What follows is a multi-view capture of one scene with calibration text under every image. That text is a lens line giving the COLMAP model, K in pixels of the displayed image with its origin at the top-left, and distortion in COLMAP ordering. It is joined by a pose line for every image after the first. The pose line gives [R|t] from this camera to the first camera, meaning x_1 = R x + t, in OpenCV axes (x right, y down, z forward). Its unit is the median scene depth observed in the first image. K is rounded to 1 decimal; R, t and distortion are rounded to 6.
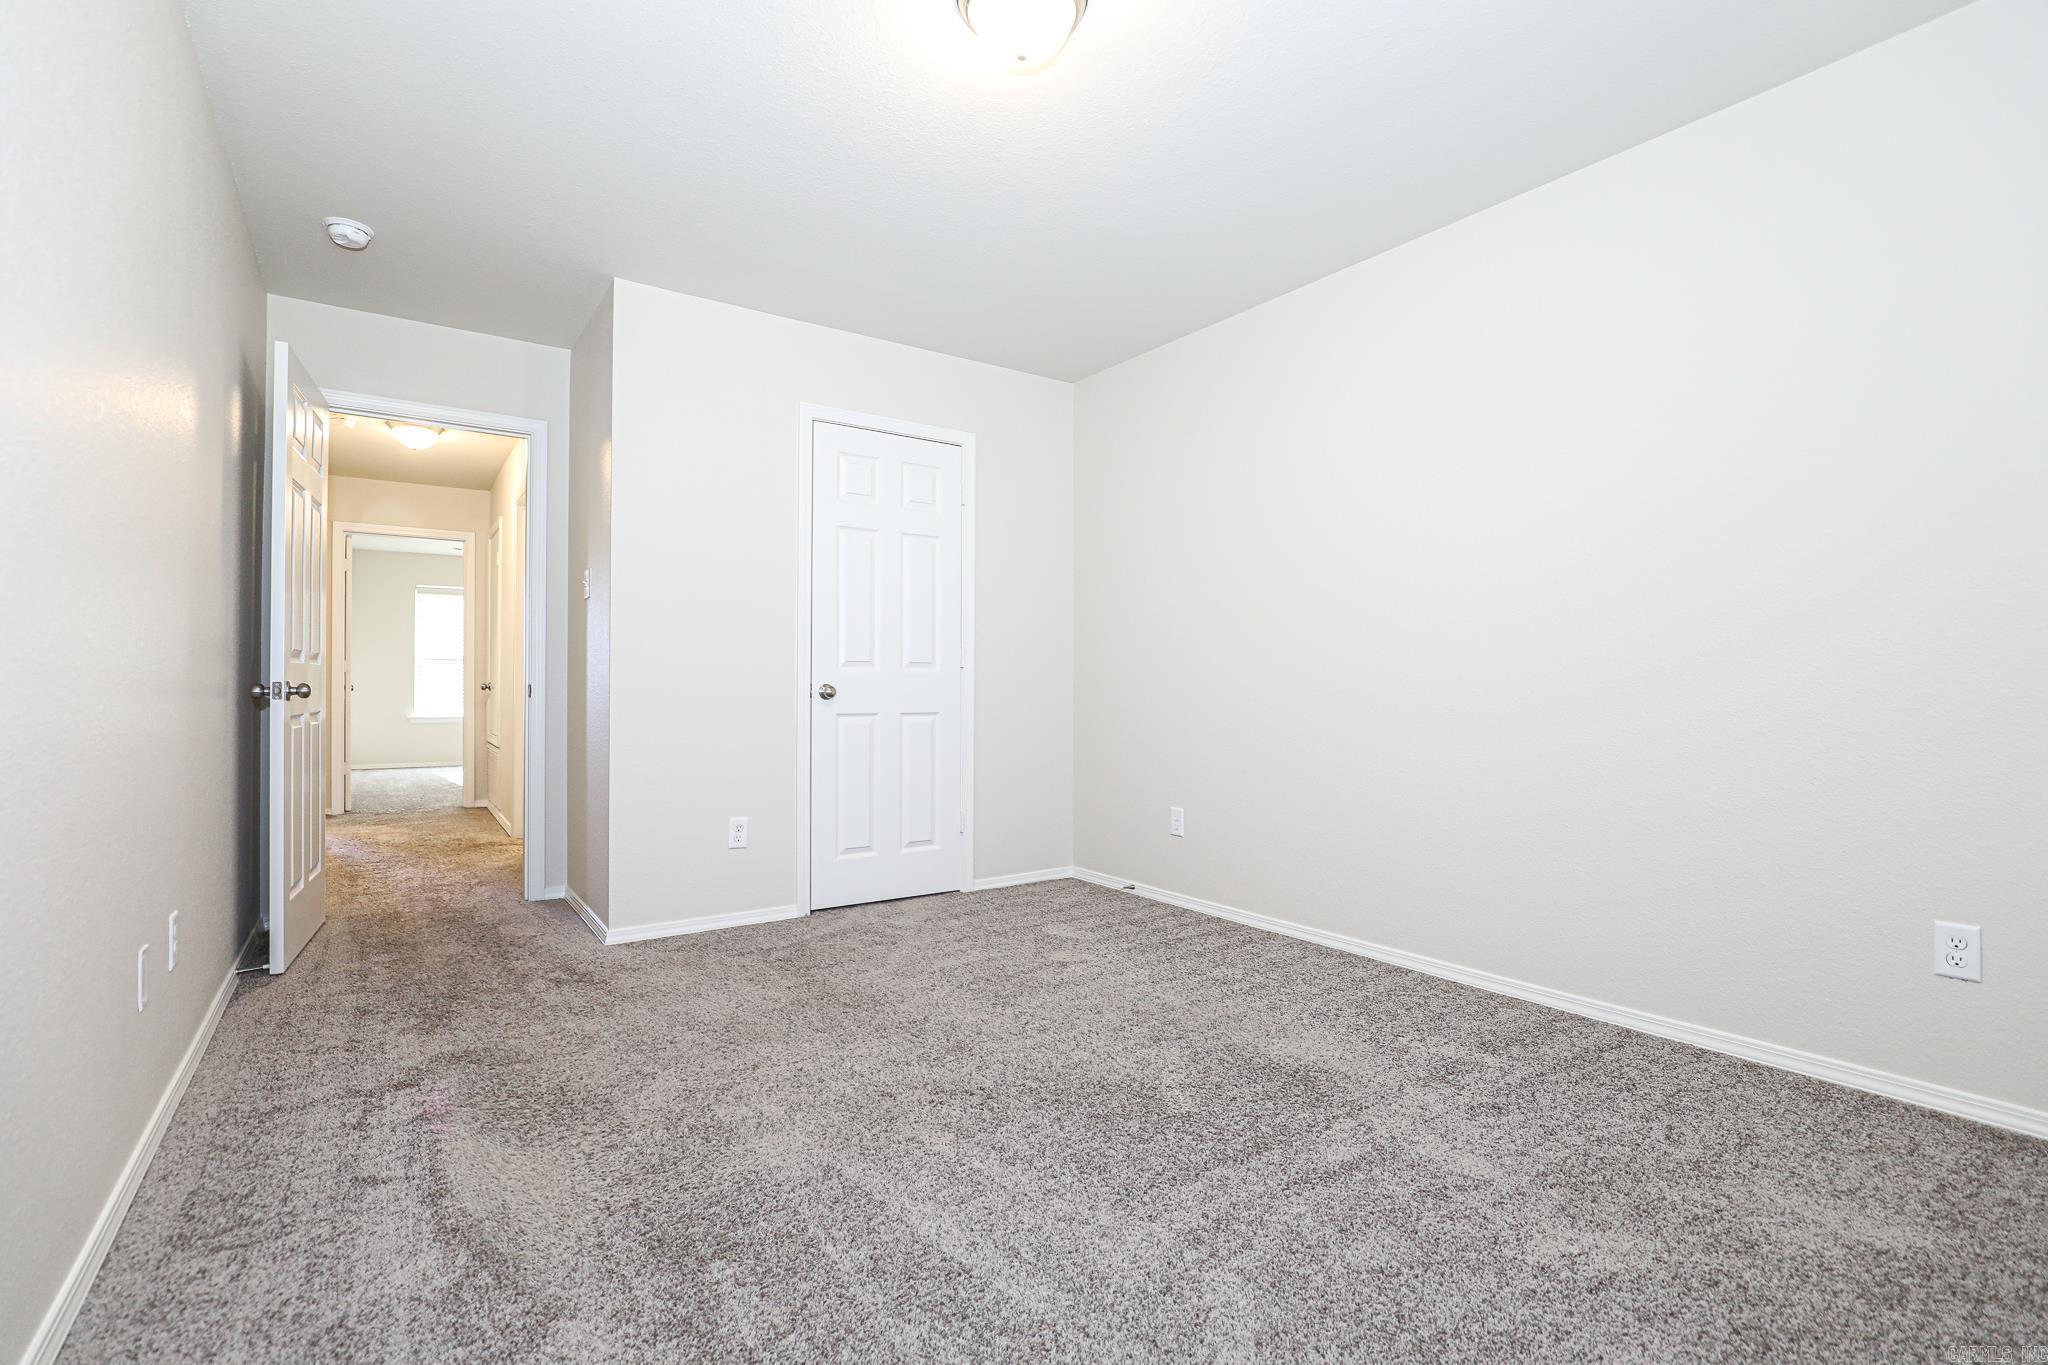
lens RADIAL K [[926.8, 0, 1037.9], [0, 926.8, 685.3], [0, 0, 1]] dist [-0.020510, 0.000754]
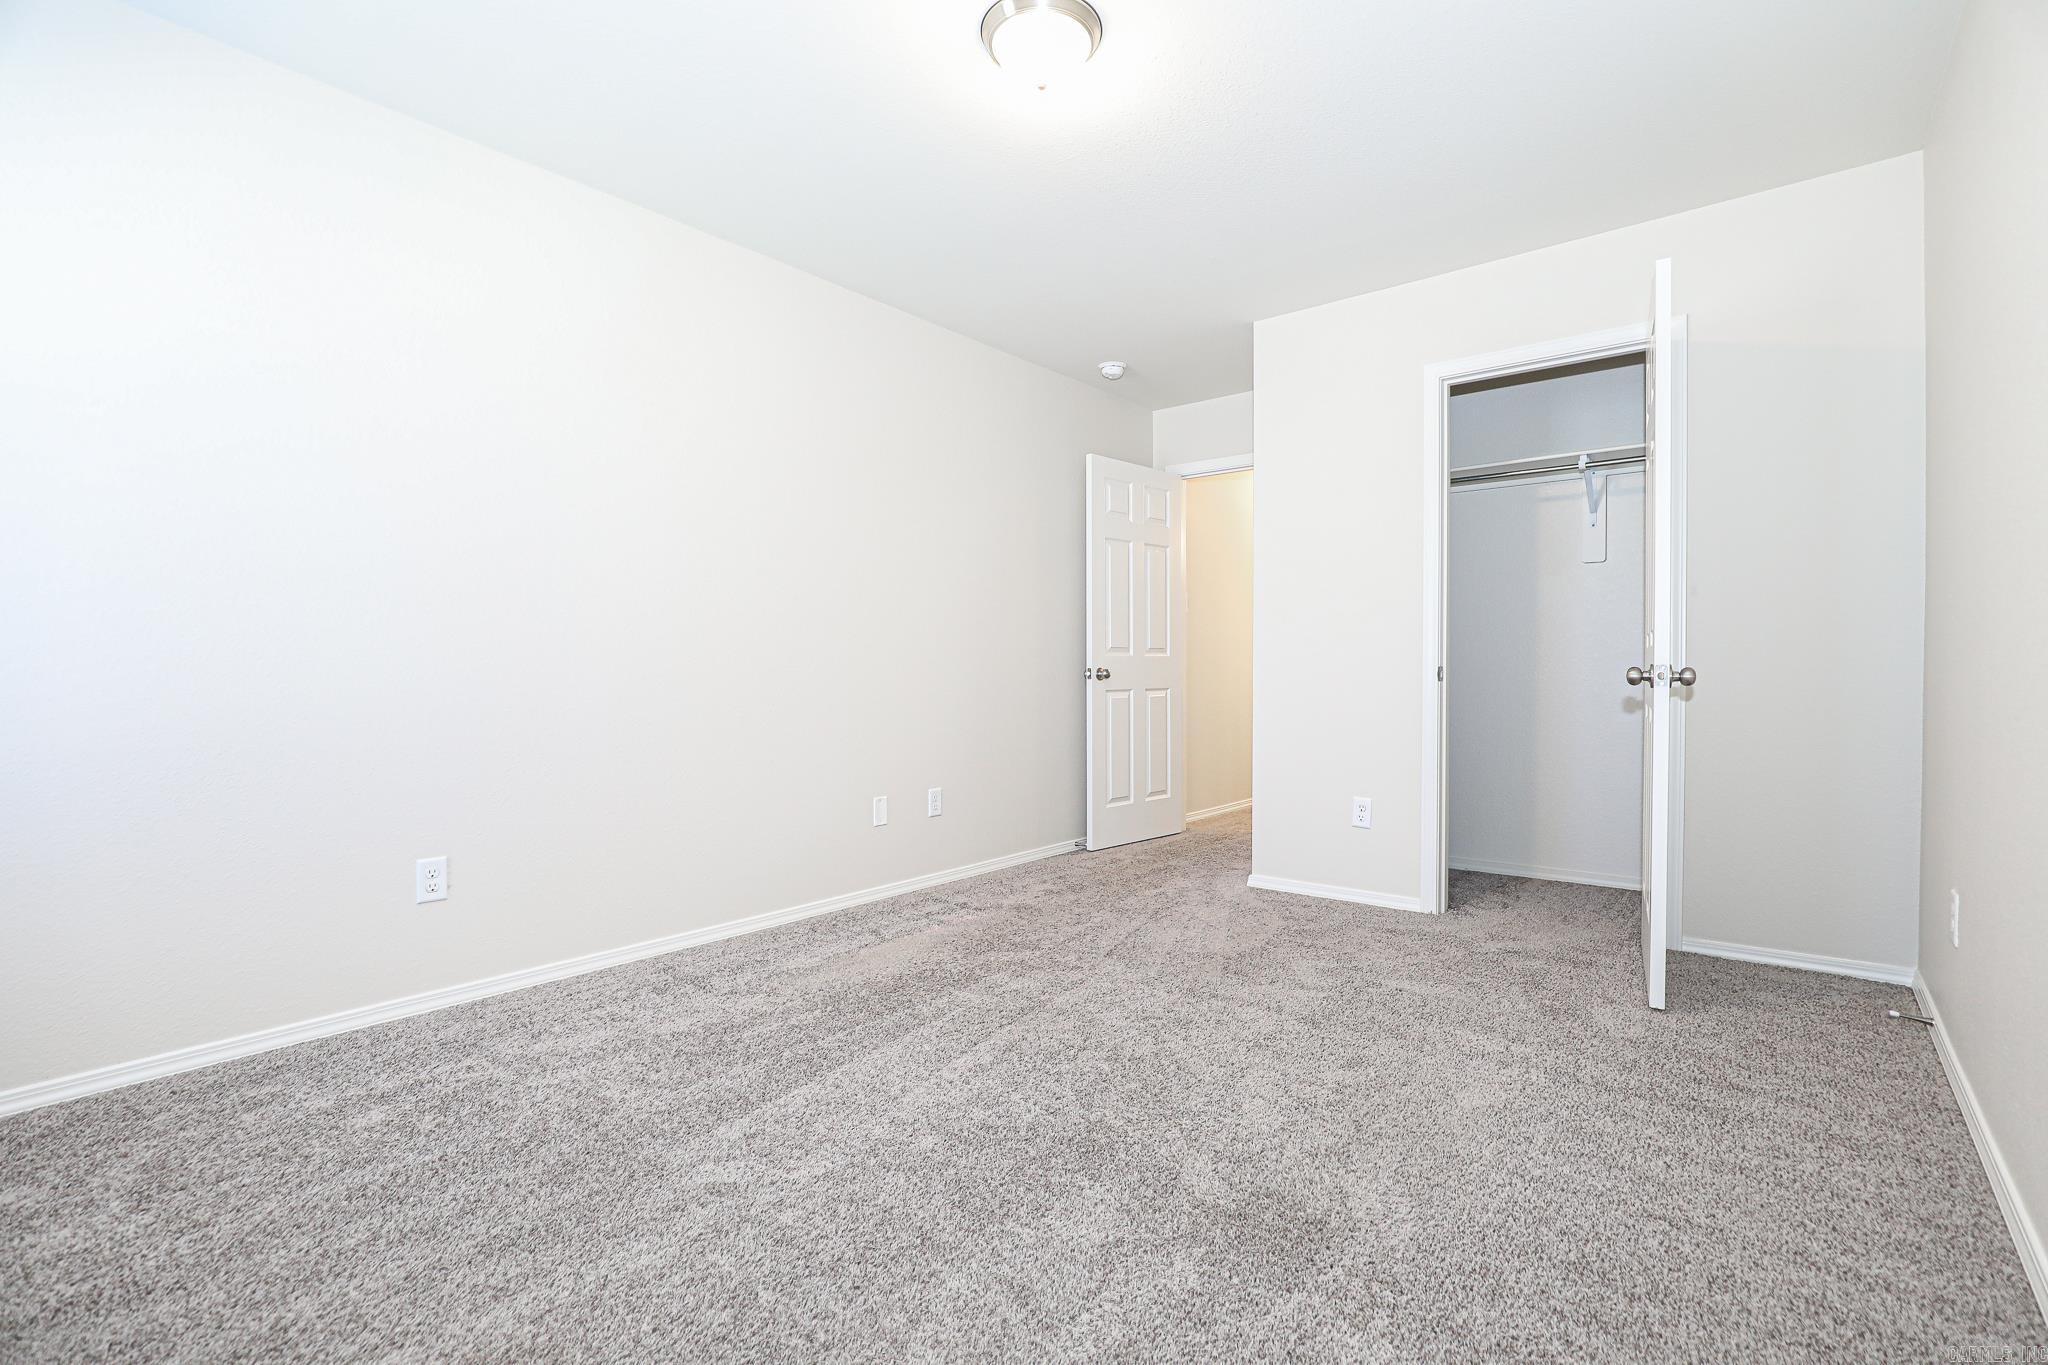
lens RADIAL K [[926.8, 0, 1037.9], [0, 926.8, 685.3], [0, 0, 1]] dist [-0.020510, 0.000754]
pose [[0.274566, 0.009362, -0.961523, 0.878065], [0.005366, 0.999922, 0.011268, 0.008239], [0.961553, -0.008253, 0.274495, 0.589643]]
